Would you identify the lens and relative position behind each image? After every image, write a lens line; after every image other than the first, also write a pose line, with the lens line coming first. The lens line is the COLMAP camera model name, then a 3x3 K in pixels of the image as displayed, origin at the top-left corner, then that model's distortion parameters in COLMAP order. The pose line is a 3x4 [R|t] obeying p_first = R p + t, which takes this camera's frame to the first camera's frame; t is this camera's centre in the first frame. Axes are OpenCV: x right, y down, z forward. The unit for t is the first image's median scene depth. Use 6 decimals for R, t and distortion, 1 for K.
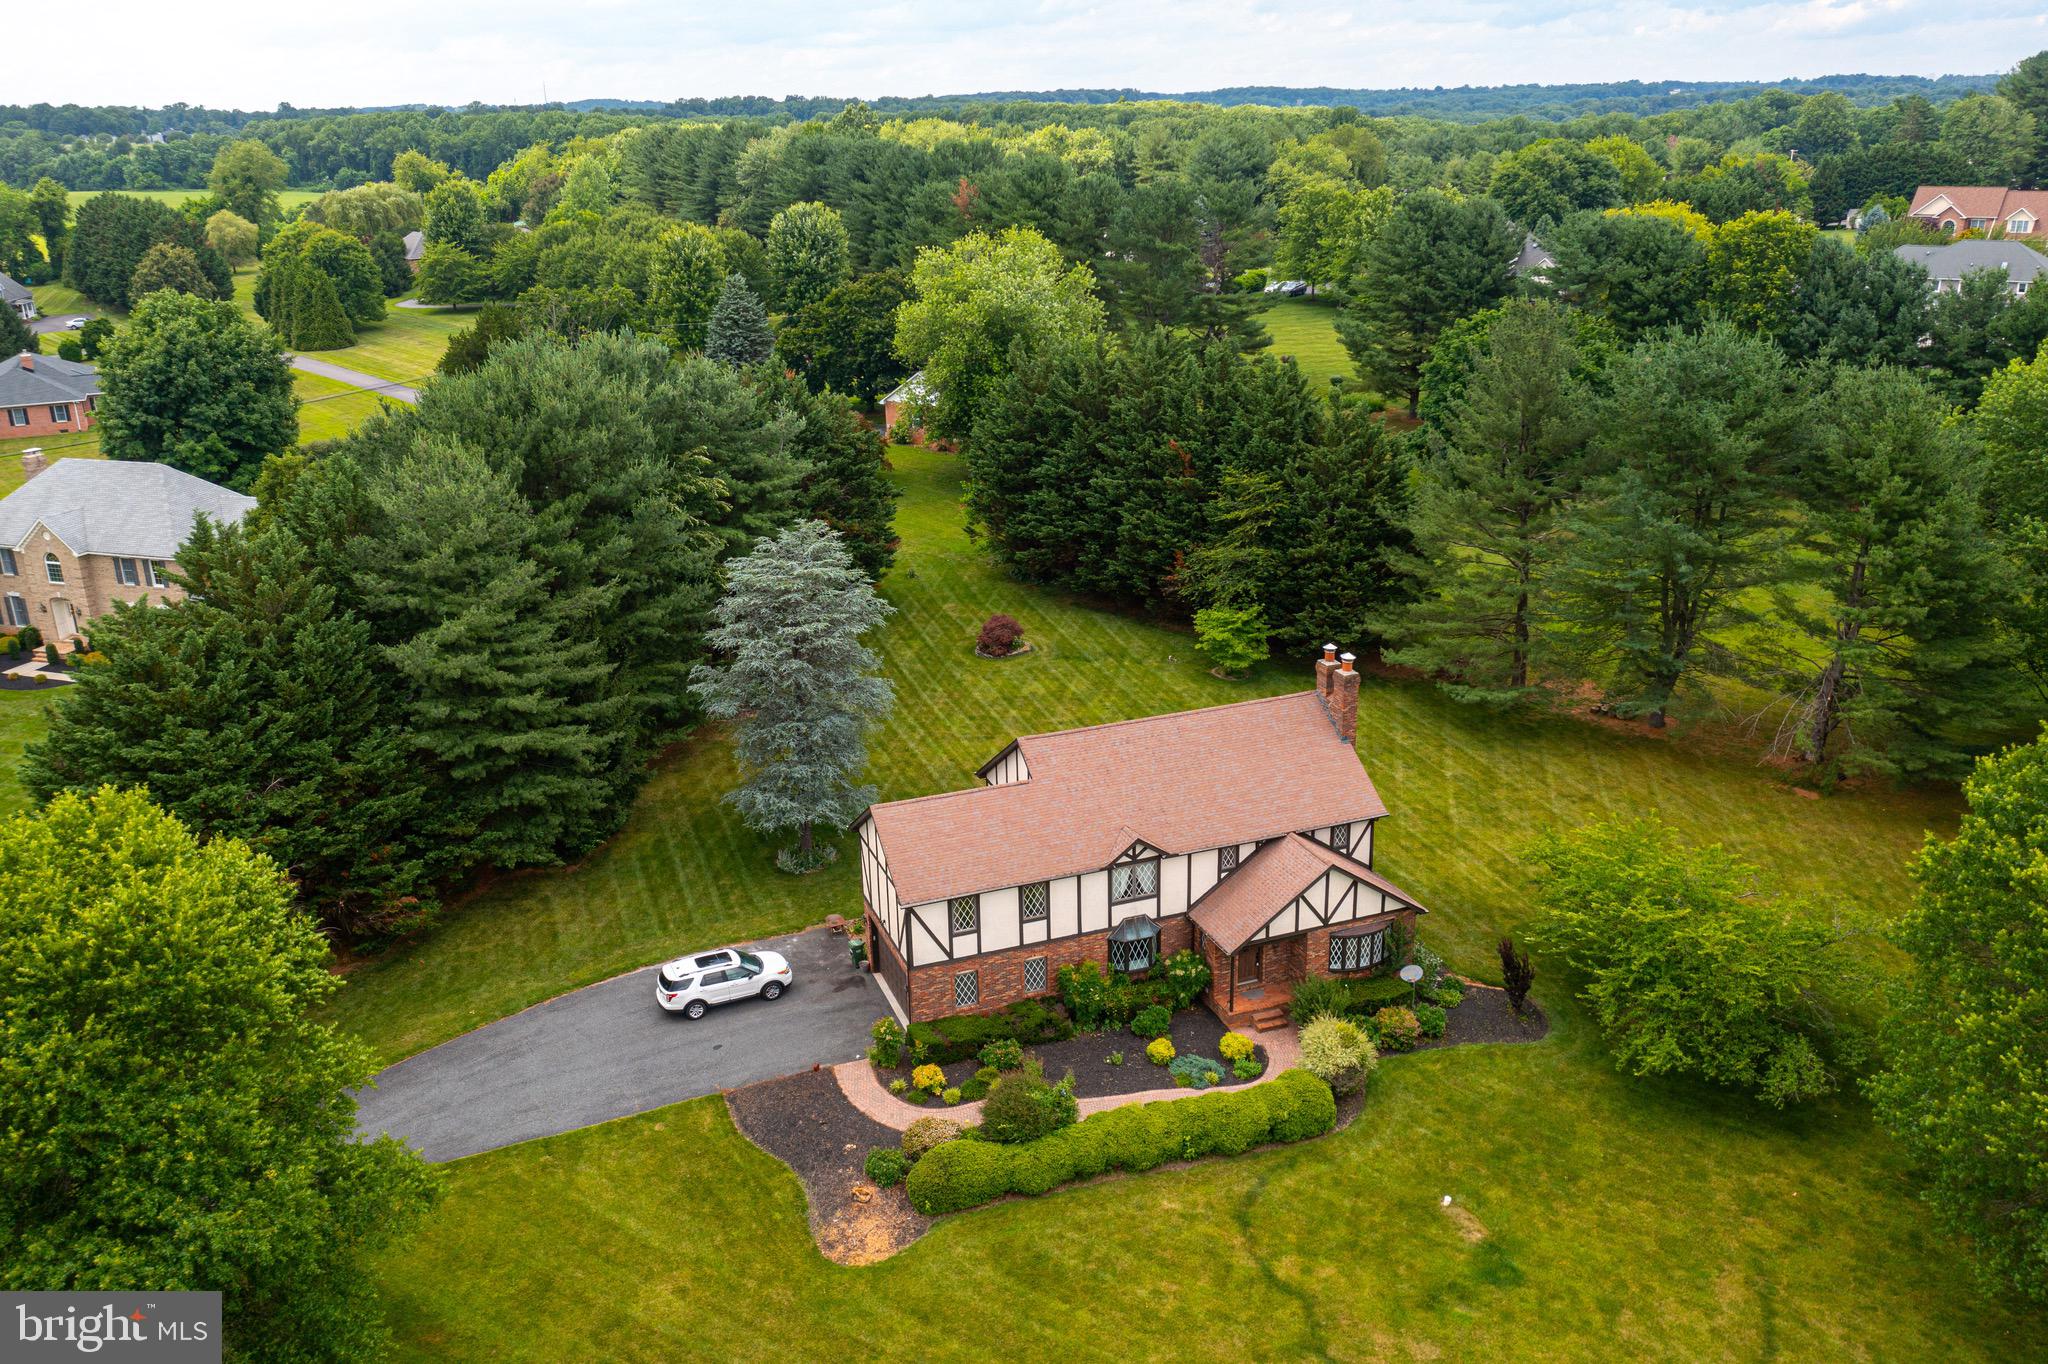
lens RADIAL K [[1626.6, 0, 1021.7], [0, 1626.6, 664.7], [0, 0, 1]] dist [-0.012243, -0.004759]
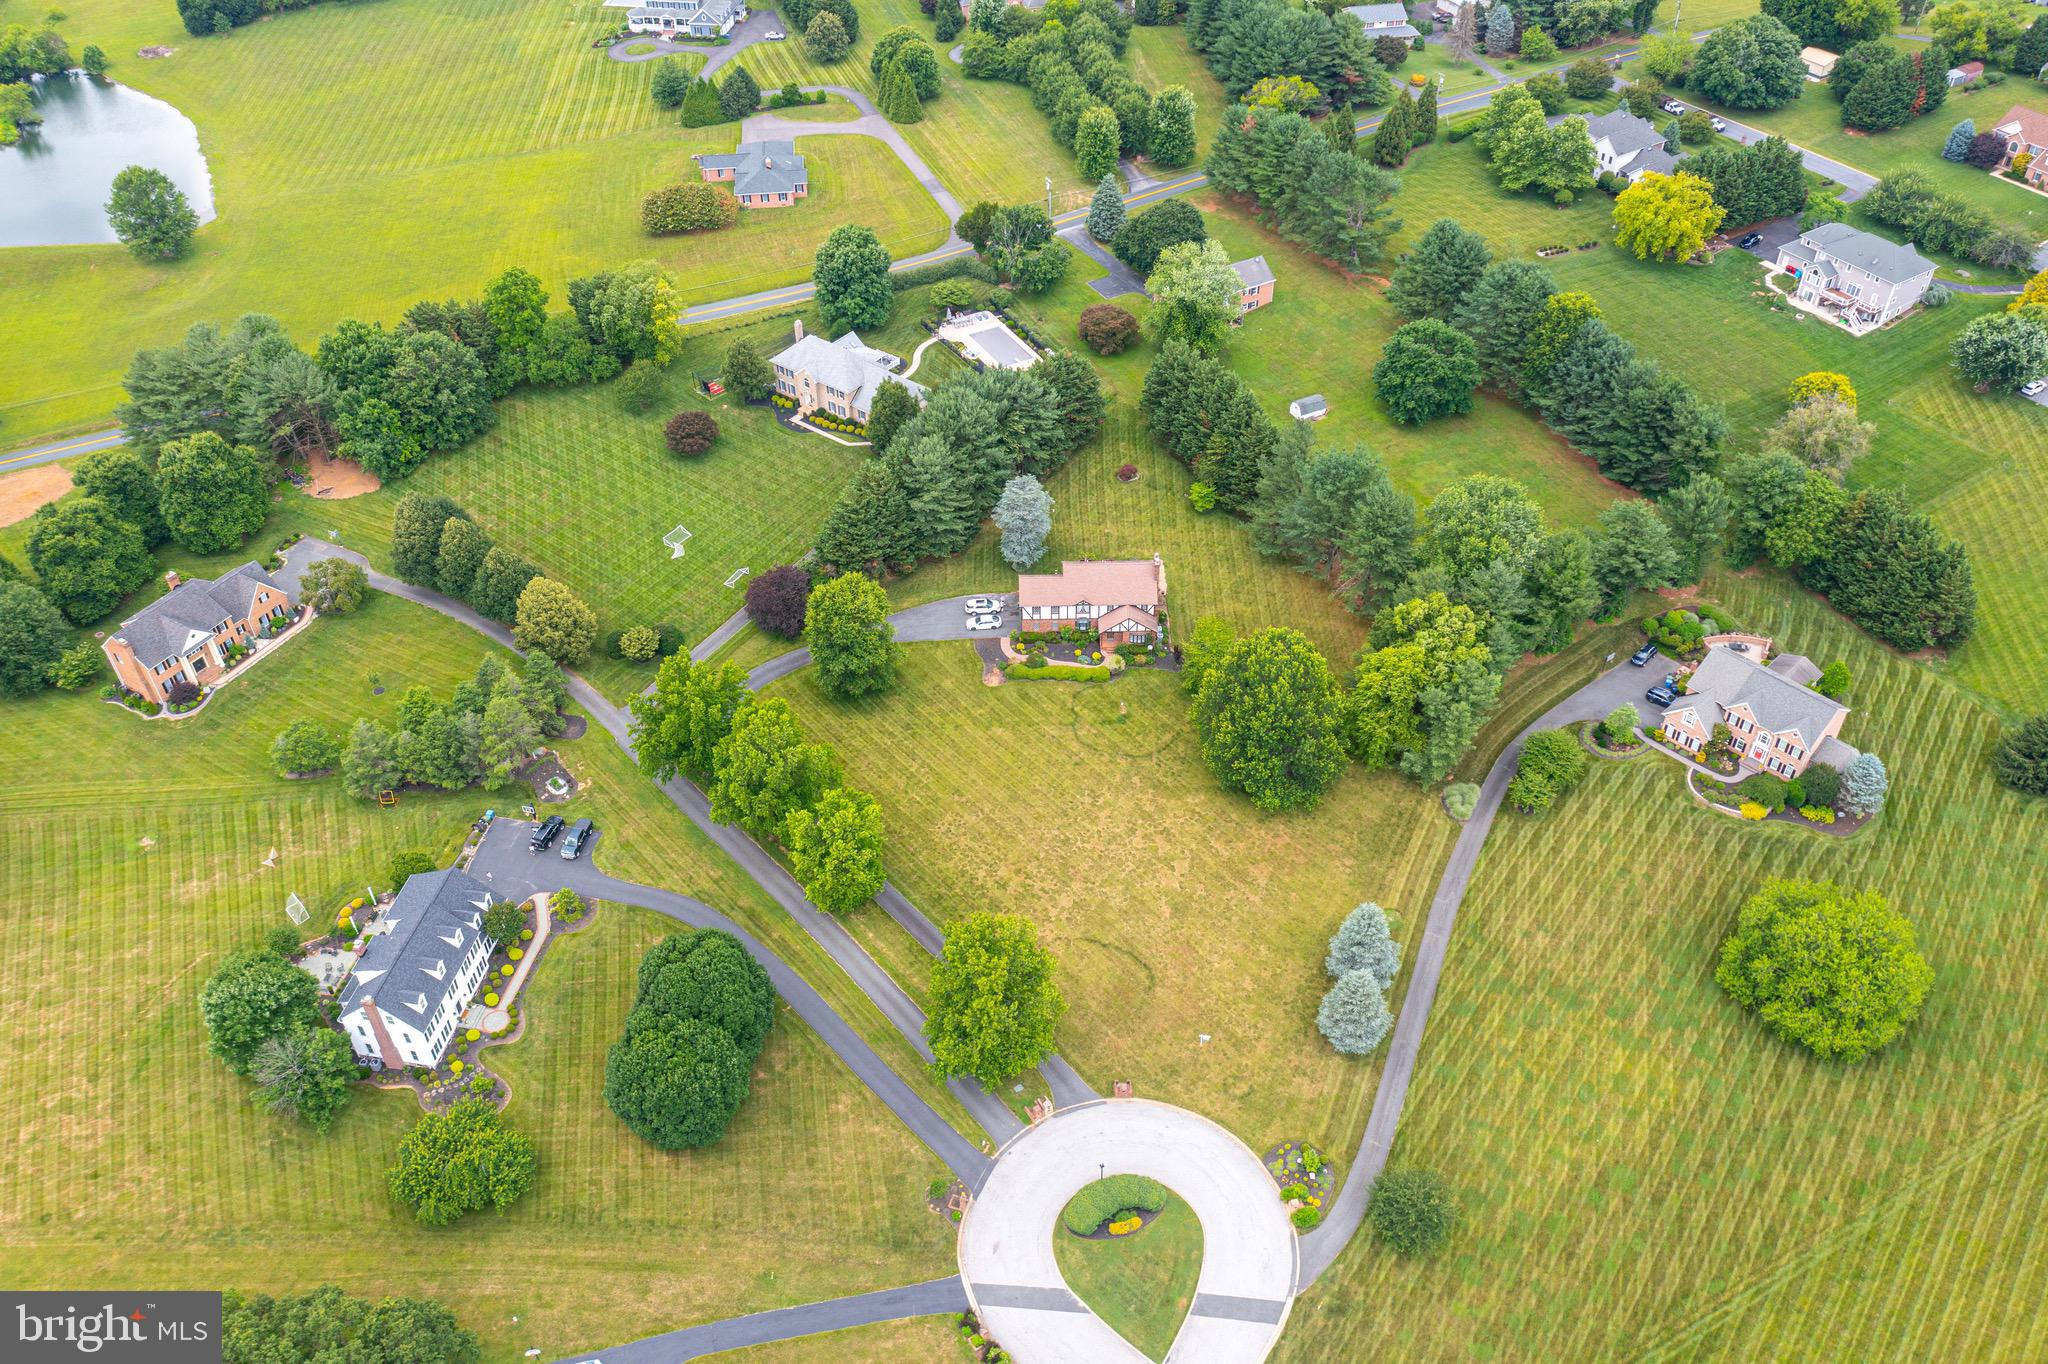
lens RADIAL K [[1626.6, 0, 1021.7], [0, 1626.6, 664.7], [0, 0, 1]] dist [-0.012243, -0.004759]
pose [[0.939641, 0.231023, -0.252394, 0.930978], [-0.119572, 0.912848, 0.390399, -1.226584], [0.320589, -0.336656, 0.885373, -2.487222]]
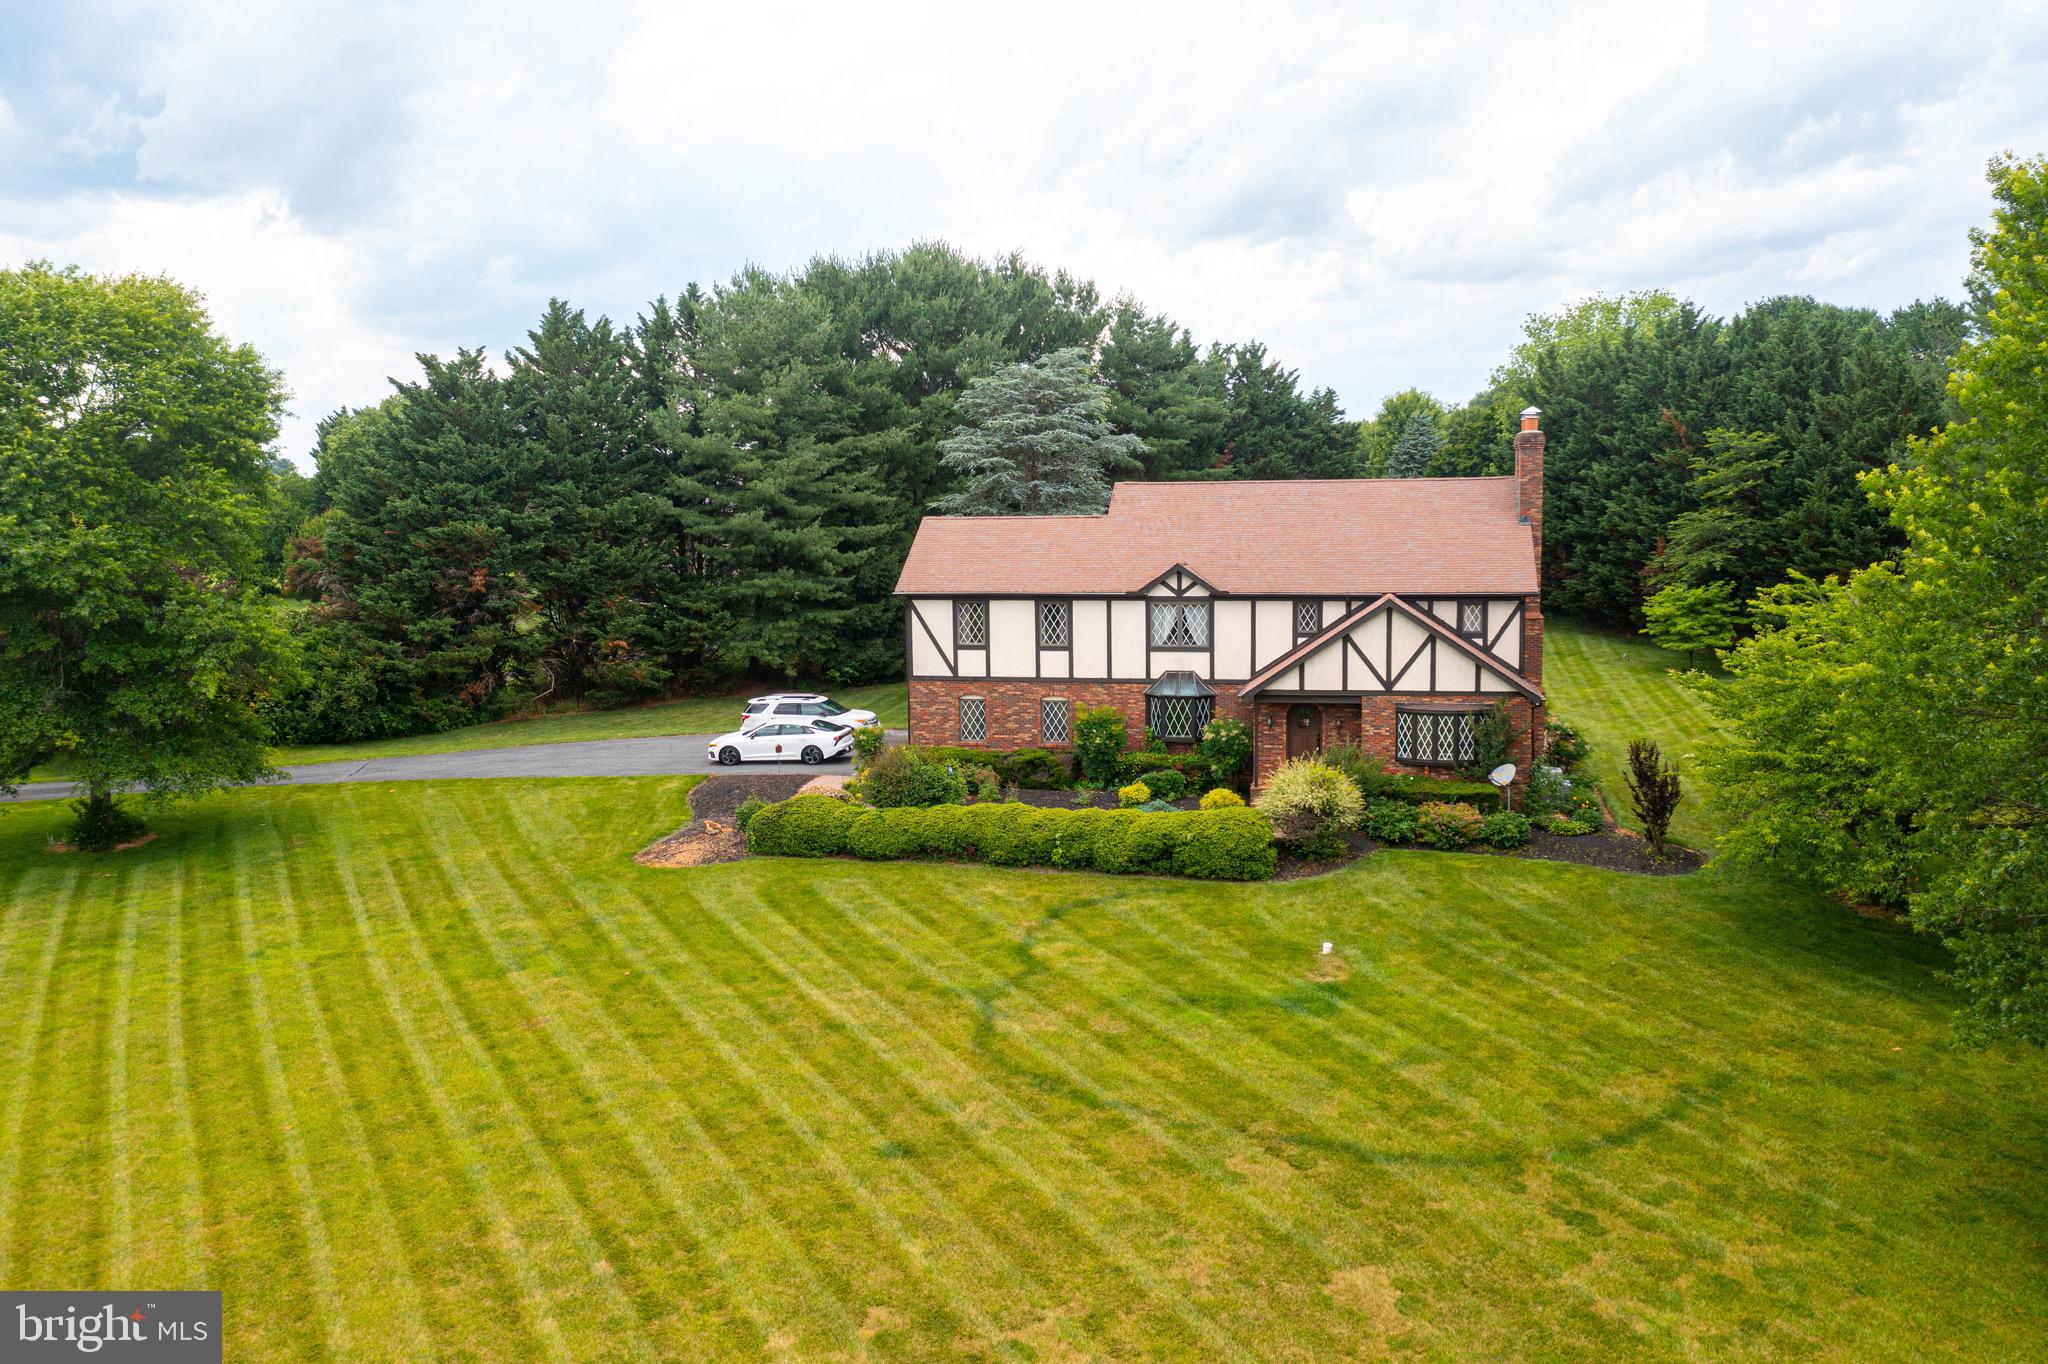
lens RADIAL K [[1626.6, 0, 1021.7], [0, 1626.6, 664.7], [0, 0, 1]] dist [-0.012243, -0.004759]
pose [[0.836943, 0.069209, -0.542897, 0.454509], [-0.183211, 0.970169, -0.158765, 0.299573], [0.515714, 0.232342, 0.824655, 0.273708]]
